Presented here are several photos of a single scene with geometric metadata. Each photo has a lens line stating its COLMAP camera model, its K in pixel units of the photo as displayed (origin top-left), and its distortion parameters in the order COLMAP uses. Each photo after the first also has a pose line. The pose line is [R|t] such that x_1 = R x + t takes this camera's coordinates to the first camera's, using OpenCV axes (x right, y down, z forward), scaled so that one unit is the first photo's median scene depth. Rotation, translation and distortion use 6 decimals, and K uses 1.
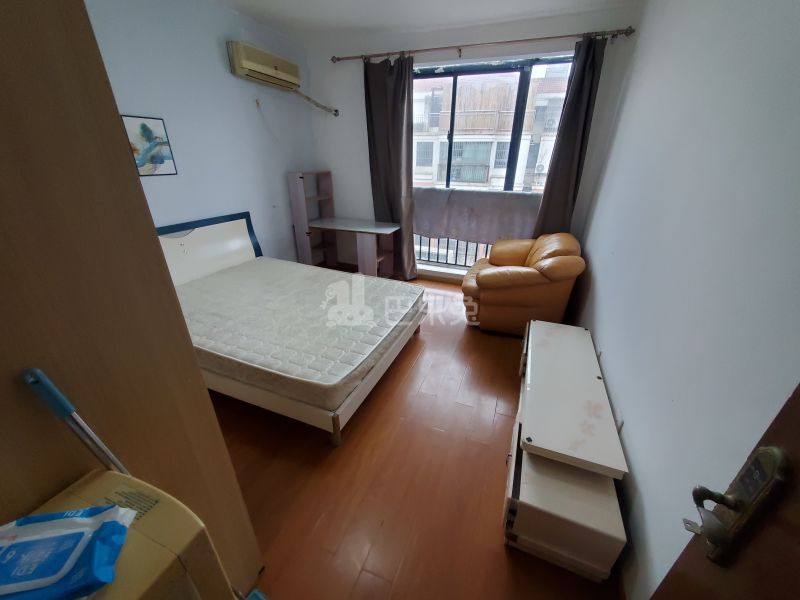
lens RADIAL K [[314.0, 0, 404.9], [0, 314.0, 305.0], [0, 0, 1]] dist [0.001504, -0.000116]
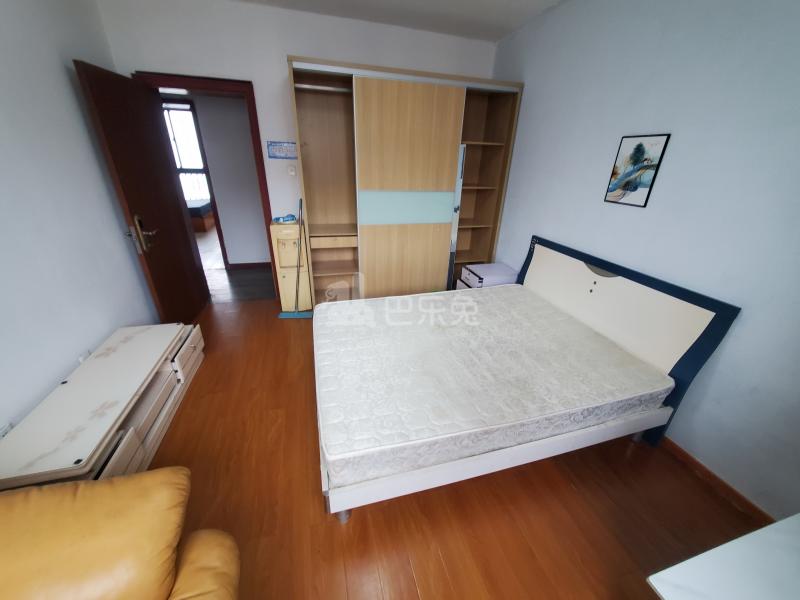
lens RADIAL K [[314.0, 0, 404.9], [0, 314.0, 305.0], [0, 0, 1]] dist [0.001504, -0.000116]
pose [[-0.787092, 0.217088, -0.577372, 0.188067], [-0.309486, 0.670698, 0.674079, -0.543835], [0.533577, 0.709251, -0.460716, 1.117114]]
